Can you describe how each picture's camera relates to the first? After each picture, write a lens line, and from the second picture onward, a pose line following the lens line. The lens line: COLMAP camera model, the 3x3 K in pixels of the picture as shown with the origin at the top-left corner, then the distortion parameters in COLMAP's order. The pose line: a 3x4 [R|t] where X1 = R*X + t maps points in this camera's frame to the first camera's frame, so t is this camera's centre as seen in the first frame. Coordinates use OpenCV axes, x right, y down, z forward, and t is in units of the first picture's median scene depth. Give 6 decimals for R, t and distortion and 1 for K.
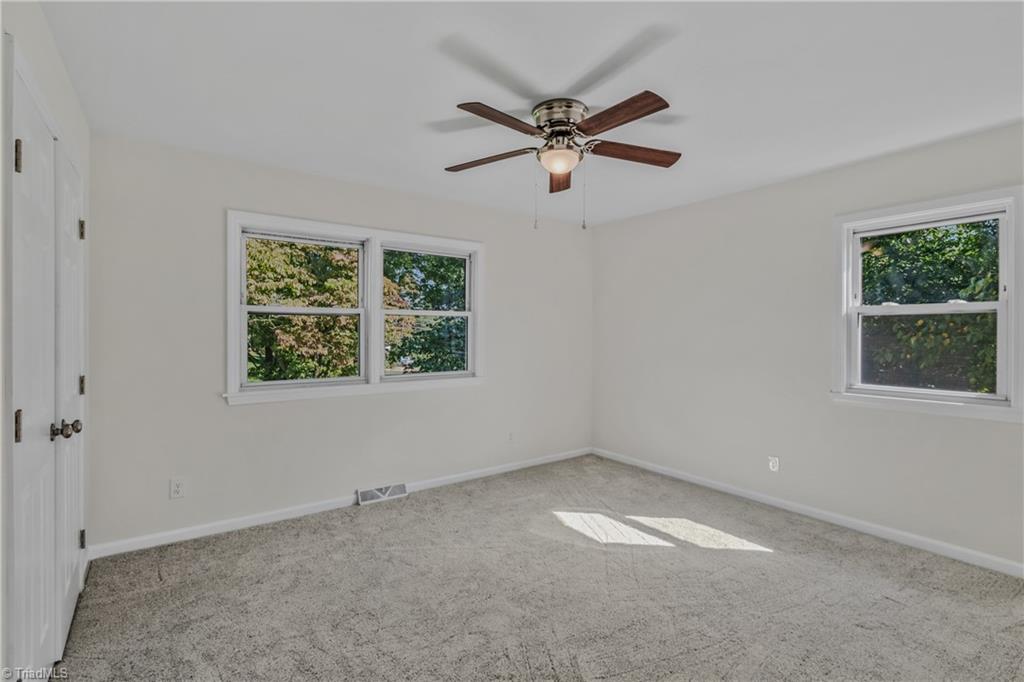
lens RADIAL K [[474.0, 0, 510.2], [0, 474.0, 328.5], [0, 0, 1]] dist [-0.009048, 0.000357]
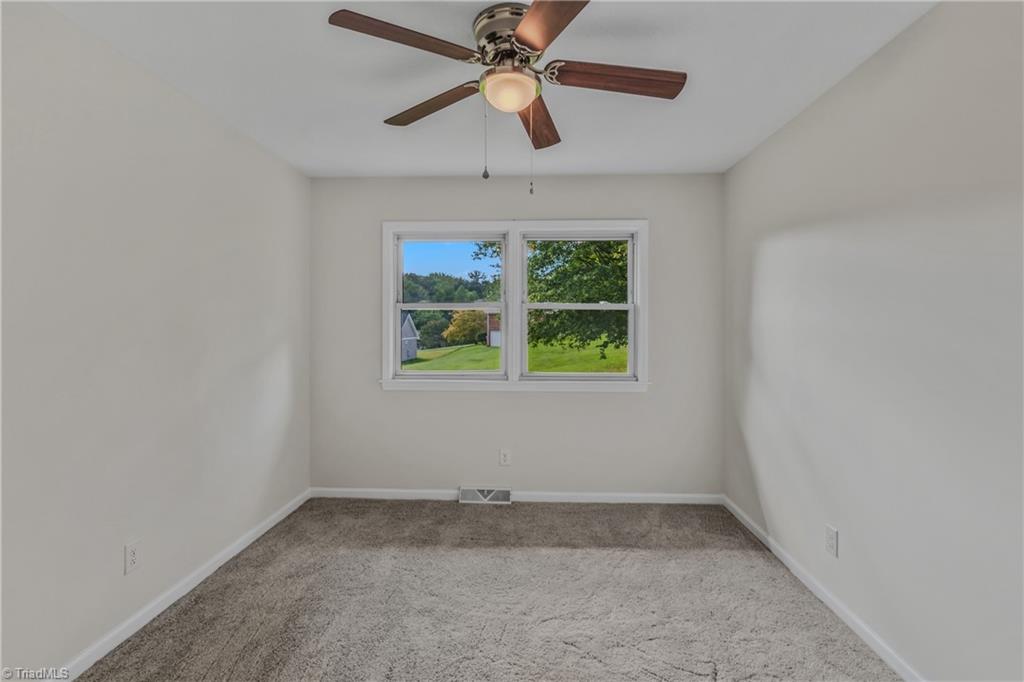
lens RADIAL K [[483.5, 0, 502.1], [0, 483.5, 342.7], [0, 0, 1]] dist [0.000403, -0.000431]
pose [[0.785309, 0.024764, -0.618609, 0.355471], [-0.000963, 0.999247, 0.038779, 0.000300], [0.619103, -0.029858, 0.784742, 0.261357]]
